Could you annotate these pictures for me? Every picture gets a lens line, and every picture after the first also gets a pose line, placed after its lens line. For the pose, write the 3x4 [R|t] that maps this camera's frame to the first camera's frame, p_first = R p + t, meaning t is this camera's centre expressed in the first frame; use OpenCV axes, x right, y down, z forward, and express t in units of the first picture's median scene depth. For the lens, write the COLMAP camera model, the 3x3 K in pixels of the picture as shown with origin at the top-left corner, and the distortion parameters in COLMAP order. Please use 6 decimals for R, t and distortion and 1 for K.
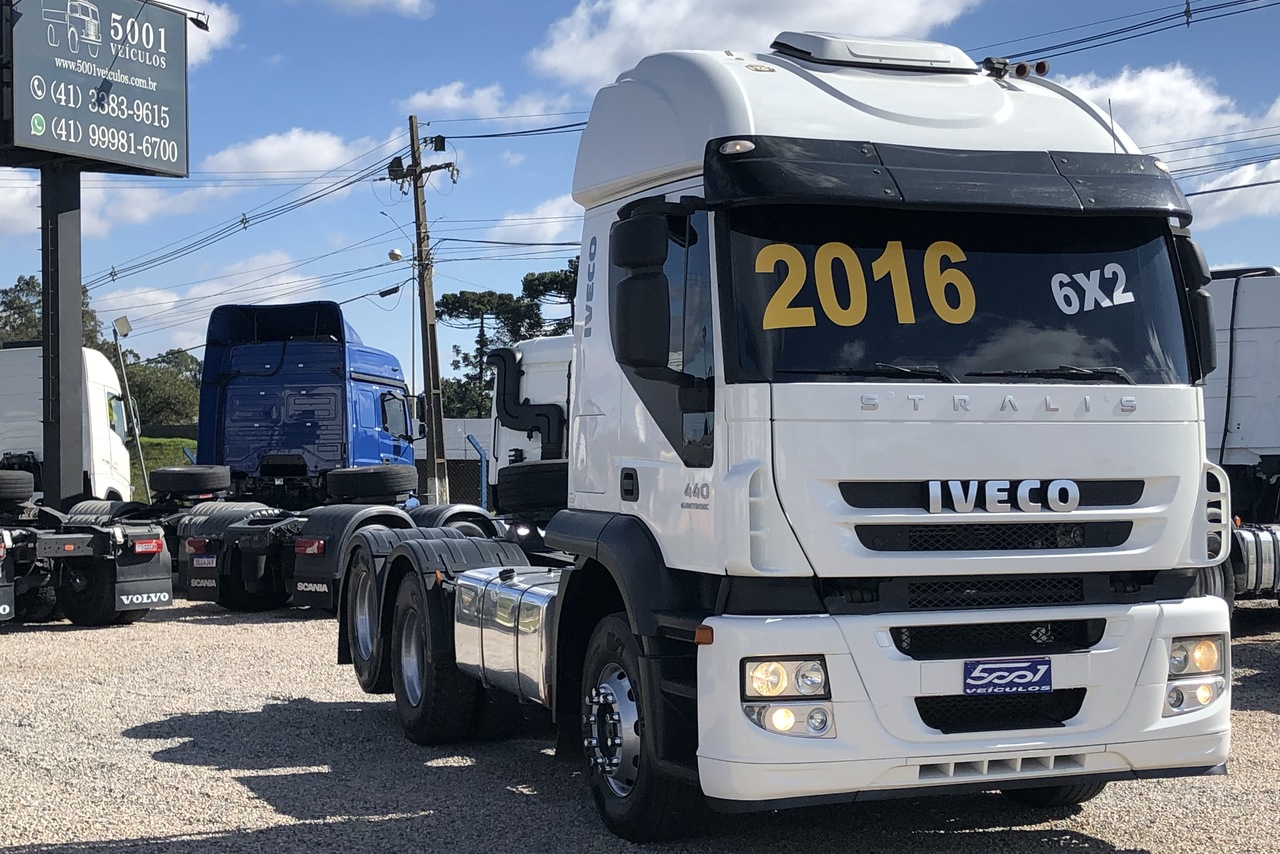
lens RADIAL K [[2007.9, 0, 640.0], [0, 2007.9, 427.0], [0, 0, 1]] dist [0.149800, -0.101038]
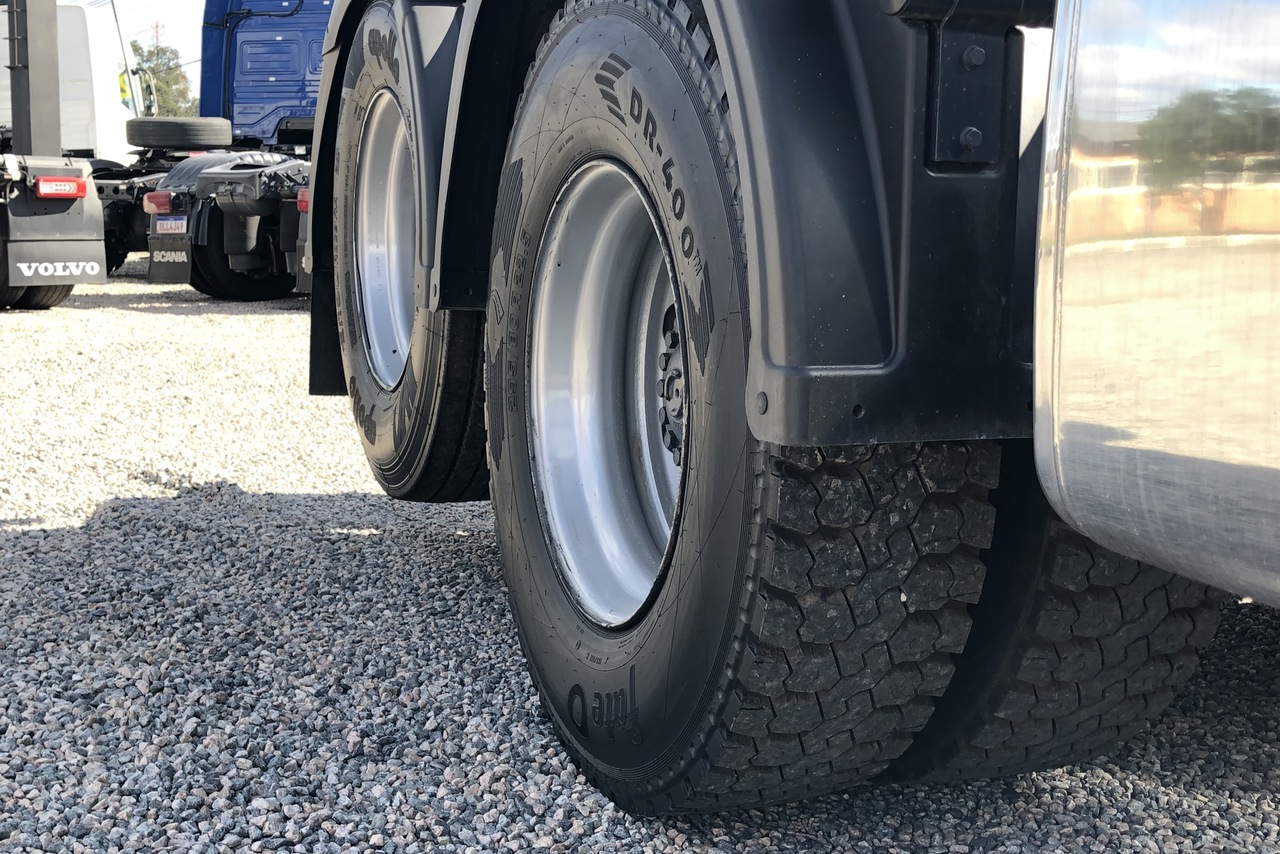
lens RADIAL K [[1605.2, 0, 640.0], [0, 1605.2, 427.0], [0, 0, 1]] dist [0.007041, 0.010451]
pose [[0.999677, 0.024017, 0.008285, -0.161278], [-0.024972, 0.988899, 0.146478, 0.137540], [-0.004675, -0.146638, 0.989179, 1.228438]]
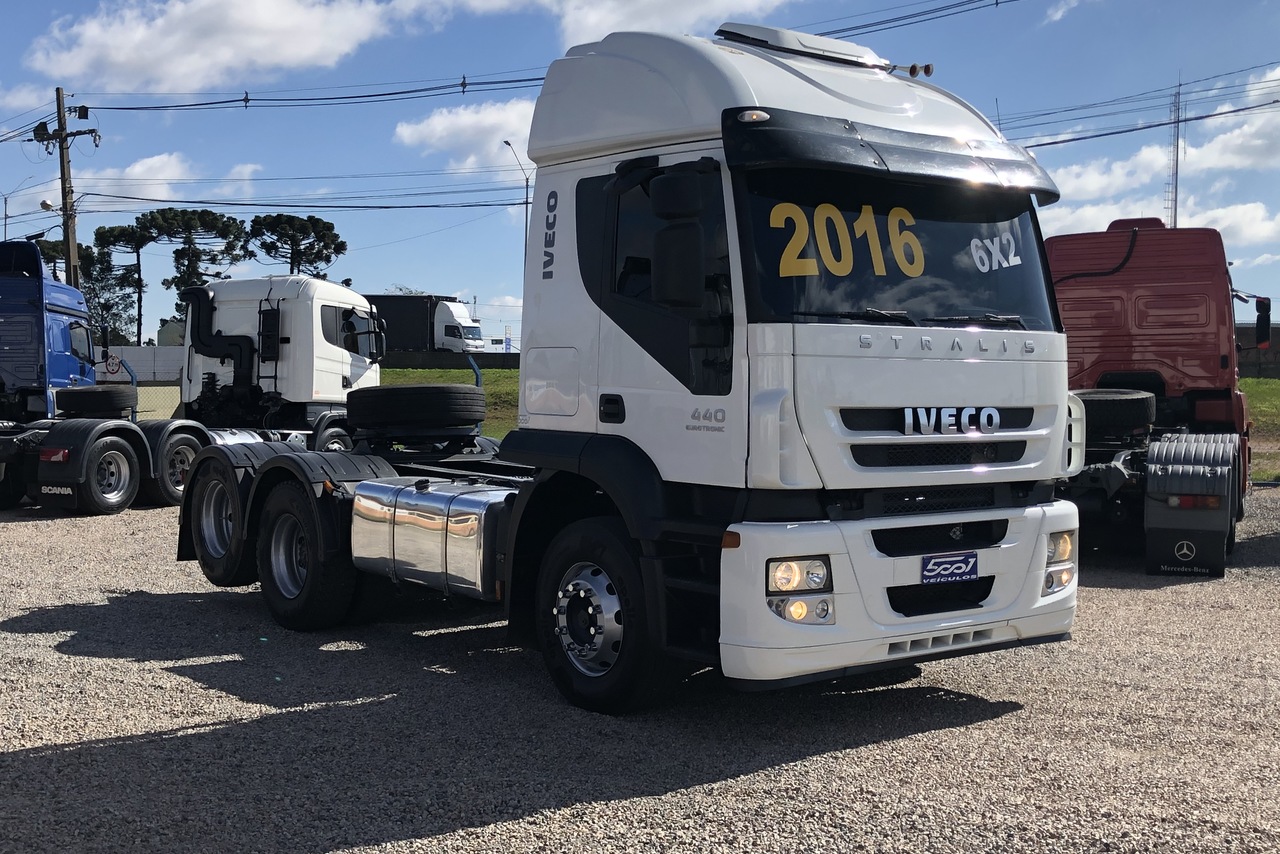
lens RADIAL K [[1517.7, 0, 640.0], [0, 1517.7, 427.0], [0, 0, 1]] dist [0.175943, -0.548160]
pose [[0.956190, 0.004456, 0.292711, -0.259808], [-0.017378, 0.998985, 0.041562, 0.002953], [-0.292229, -0.044828, 0.955297, 0.171612]]
